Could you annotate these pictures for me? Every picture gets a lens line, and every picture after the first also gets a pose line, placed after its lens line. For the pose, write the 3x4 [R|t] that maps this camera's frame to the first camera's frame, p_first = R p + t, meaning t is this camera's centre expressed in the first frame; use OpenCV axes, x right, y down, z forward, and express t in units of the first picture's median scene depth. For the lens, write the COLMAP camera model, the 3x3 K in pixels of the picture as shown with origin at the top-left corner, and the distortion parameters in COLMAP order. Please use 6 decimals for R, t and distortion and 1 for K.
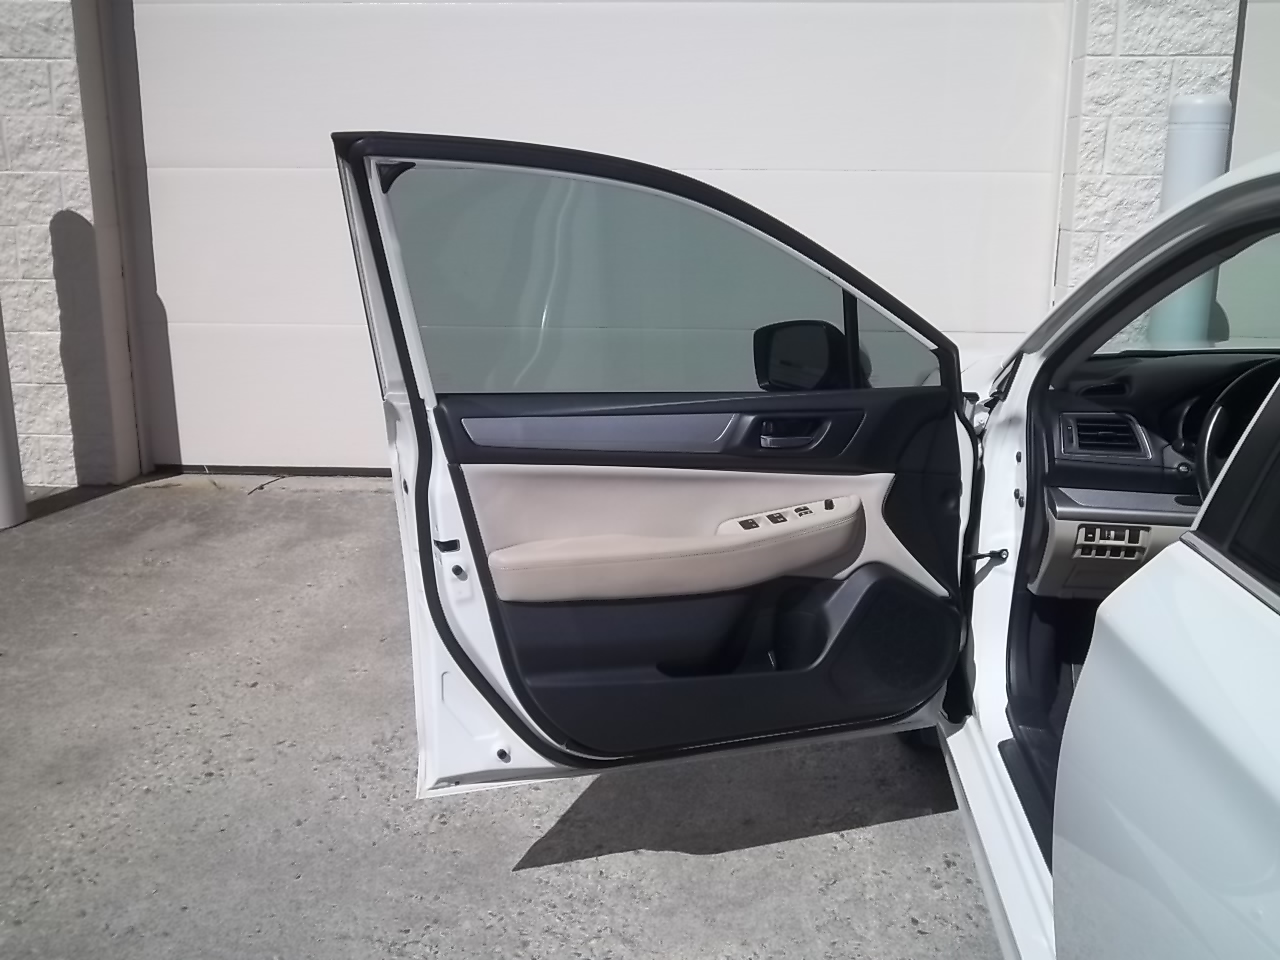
lens RADIAL K [[1332.8, 0, 664.5], [0, 1332.8, 498.7], [0, 0, 1]] dist [0.000688, 0.000000]
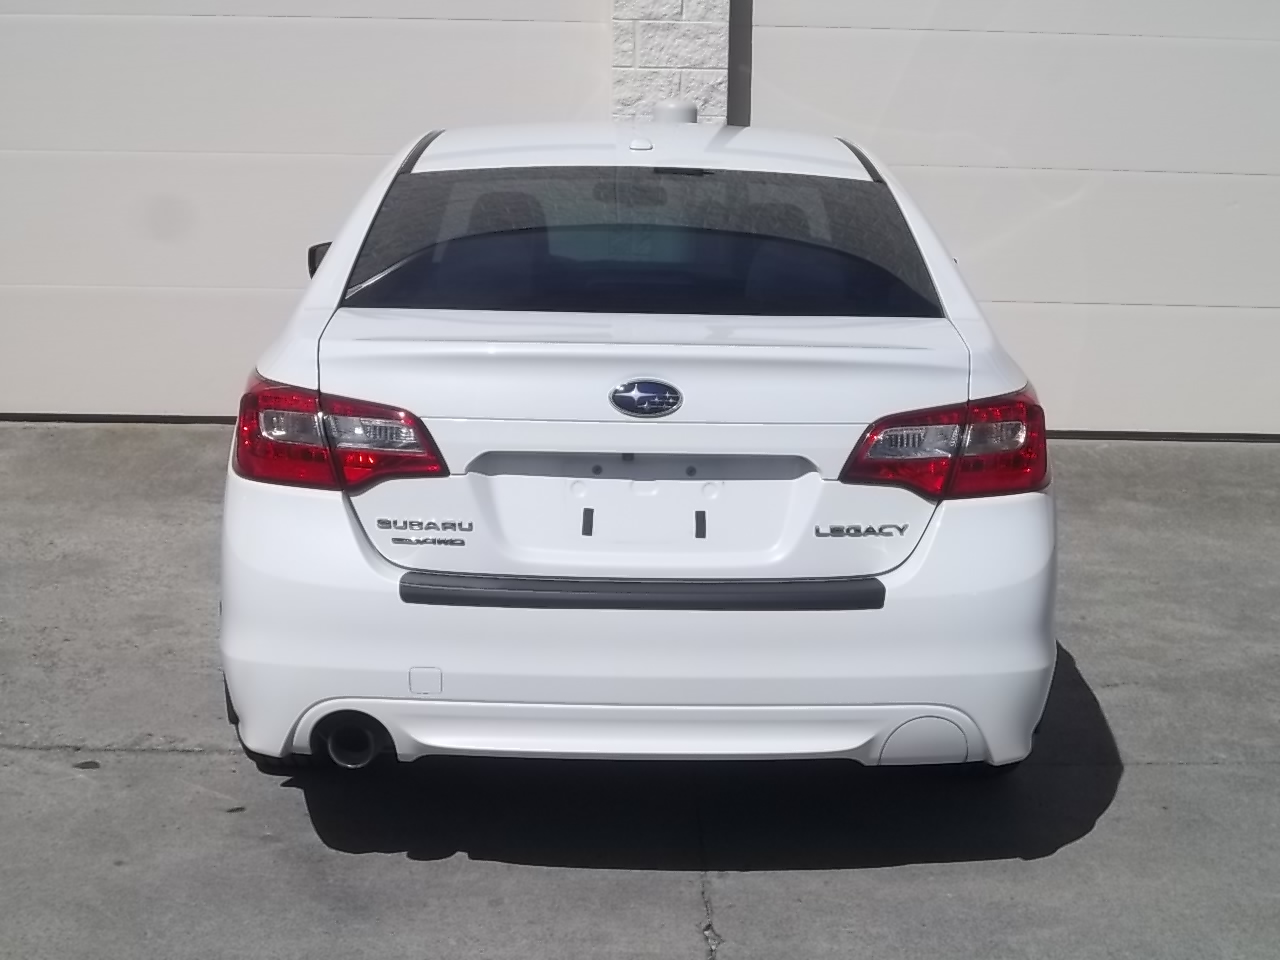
lens RADIAL K [[2169.4, 0, 659.6], [0, 2169.4, 486.7], [0, 0, 1]] dist [-0.112028, 0.000000]
pose [[0.996963, 0.003254, 0.077804, 0.203185], [0.004148, 0.995489, -0.094788, 0.245792], [-0.077762, 0.094823, 0.992452, -0.955084]]
